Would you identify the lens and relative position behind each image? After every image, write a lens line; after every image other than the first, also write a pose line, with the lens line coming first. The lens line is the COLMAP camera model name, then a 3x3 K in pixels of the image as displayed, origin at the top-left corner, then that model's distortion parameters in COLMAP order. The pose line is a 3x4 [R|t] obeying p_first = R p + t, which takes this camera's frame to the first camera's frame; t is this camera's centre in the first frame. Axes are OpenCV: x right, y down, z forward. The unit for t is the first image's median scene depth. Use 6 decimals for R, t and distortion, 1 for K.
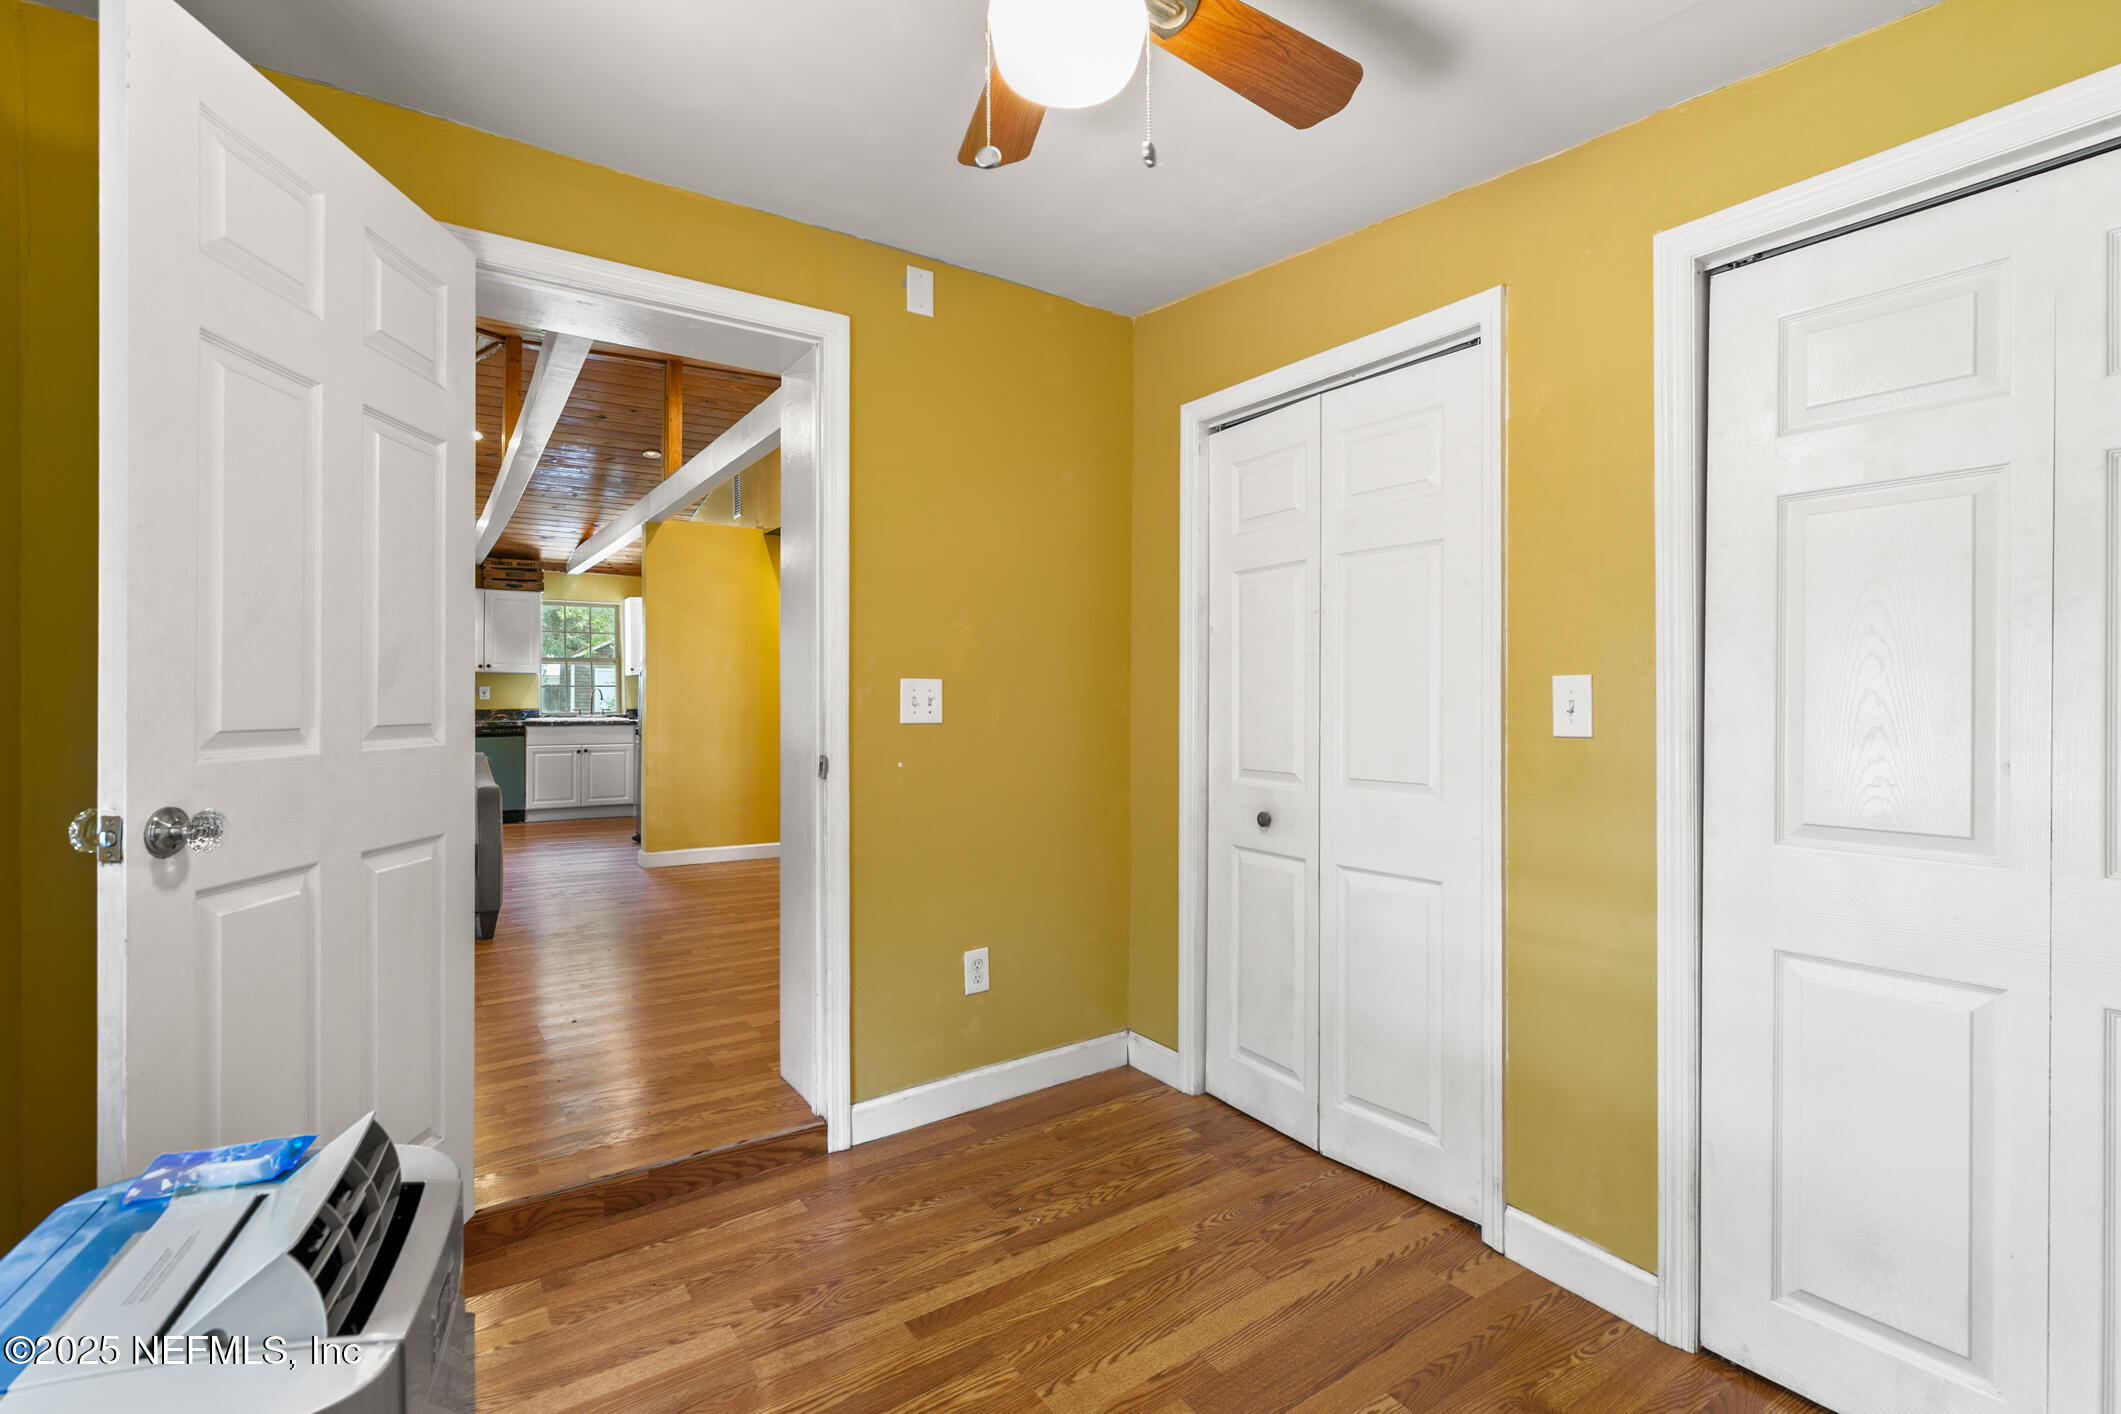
lens RADIAL K [[988.3, 0, 1086.5], [0, 988.3, 689.5], [0, 0, 1]] dist [0.001359, 0.001217]
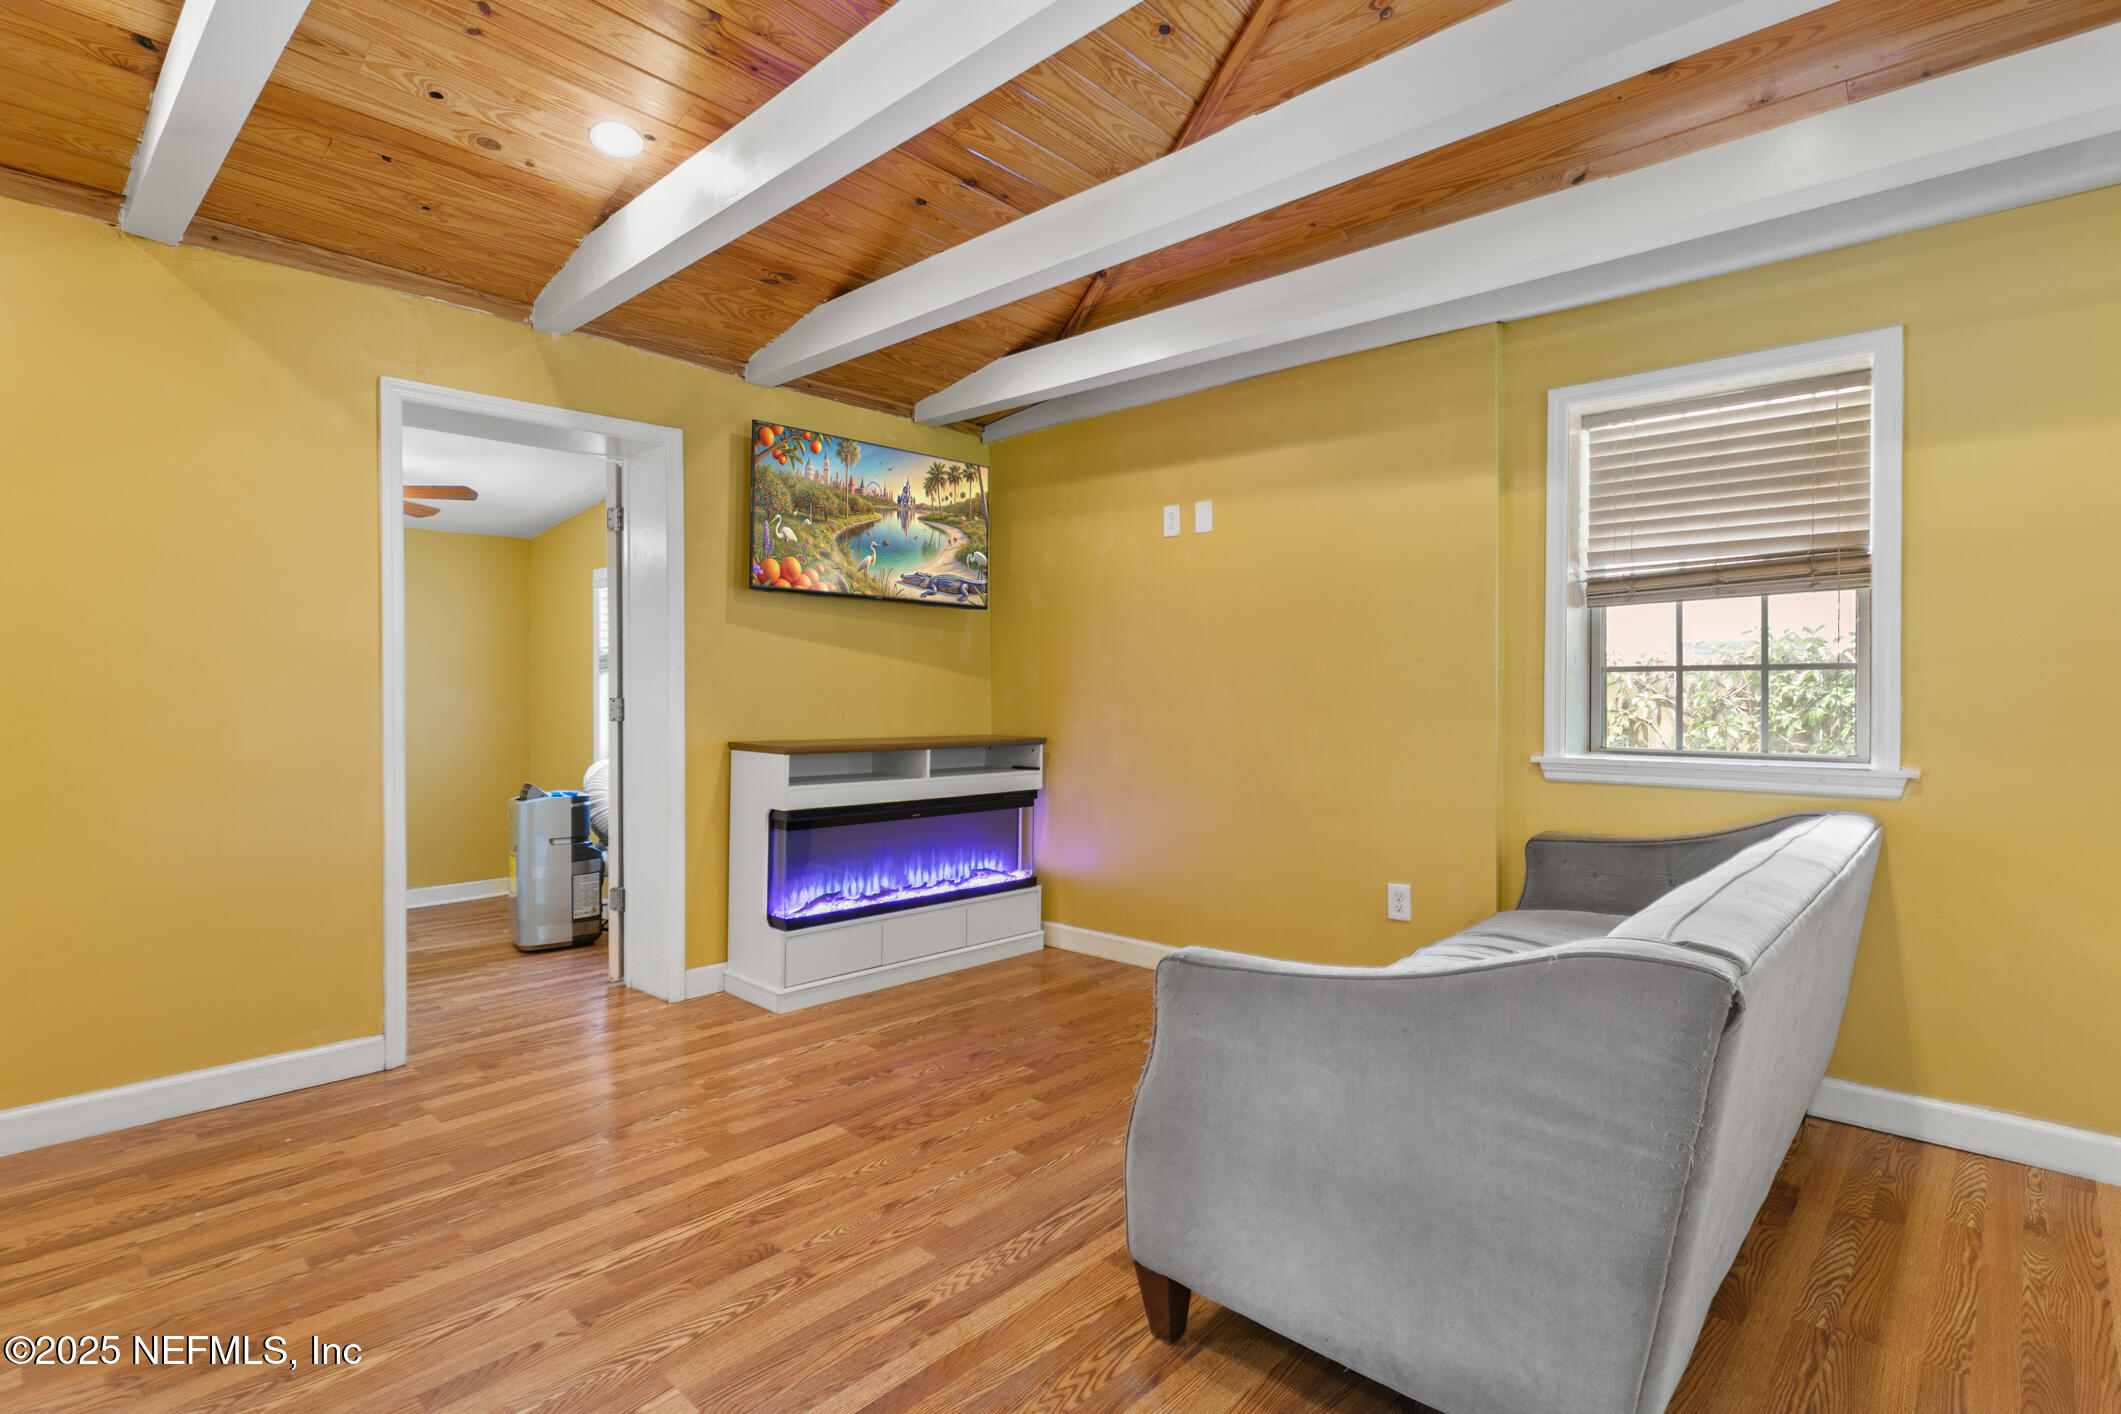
lens RADIAL K [[1019.1, 0, 1062.6], [0, 1019.1, 695.3], [0, 0, 1]] dist [0.001052, 0.000887]
pose [[-0.979419, 0.008246, -0.201671, -0.260852], [0.008226, 0.999966, 0.000936, 0.000303], [0.201672, -0.000742, -0.979453, 0.739369]]
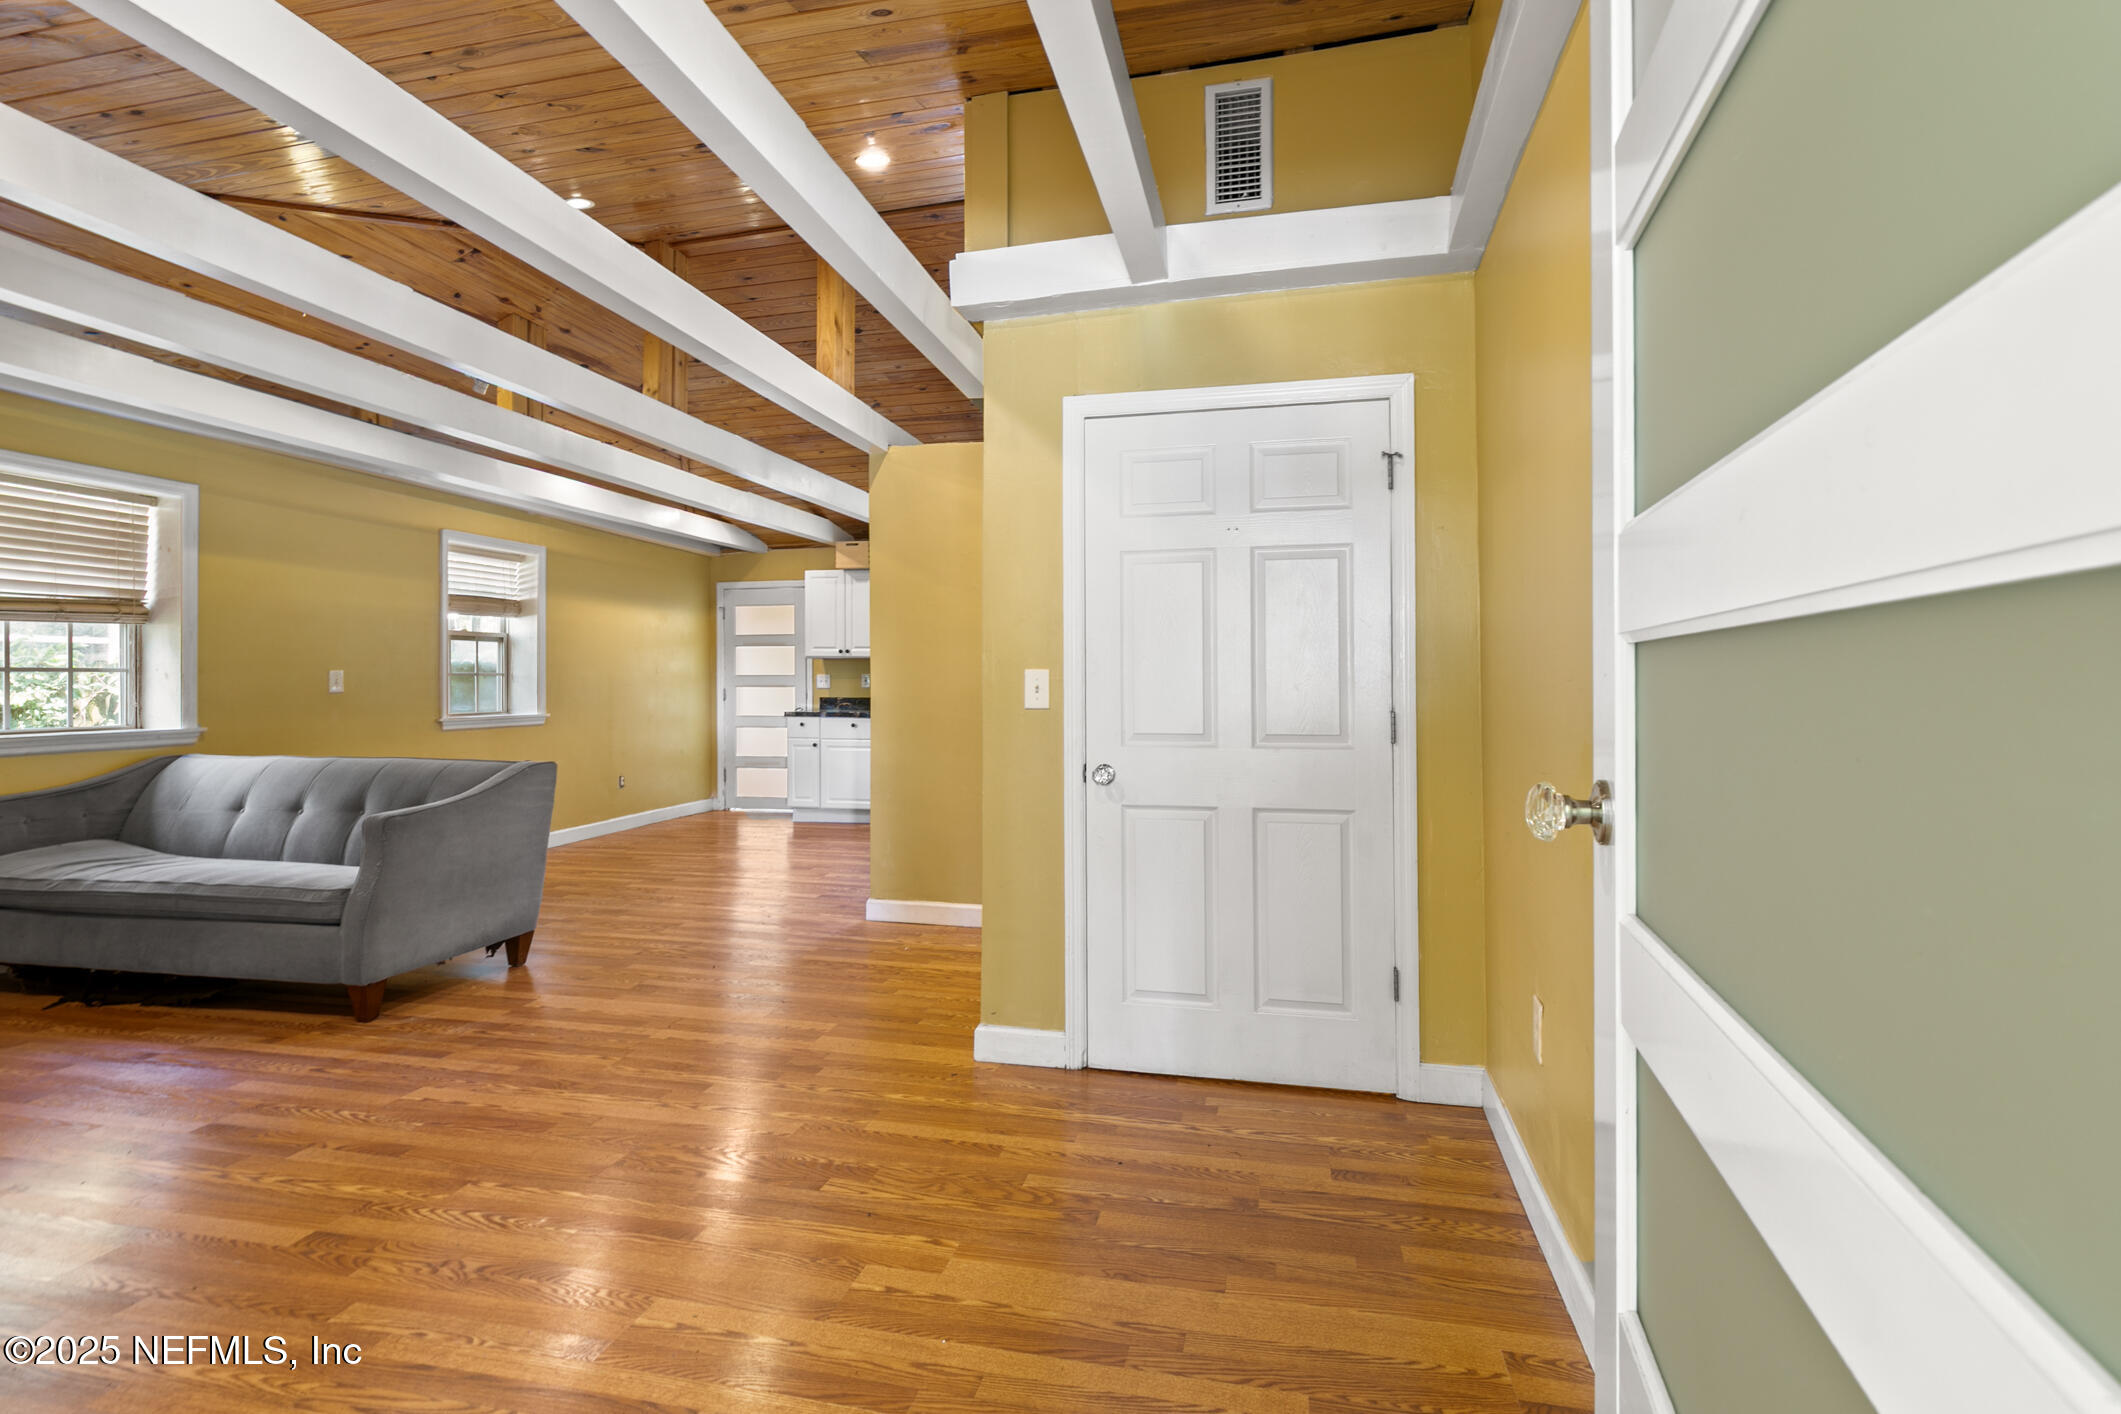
lens RADIAL K [[988.3, 0, 1084.1], [0, 988.3, 676.2], [0, 0, 1]] dist [0.001359, 0.001217]
pose [[0.683236, 0.001236, -0.730197, 0.161575], [0.003166, 0.999984, 0.004655, -0.004468], [0.730191, -0.005492, 0.683221, 0.474316]]
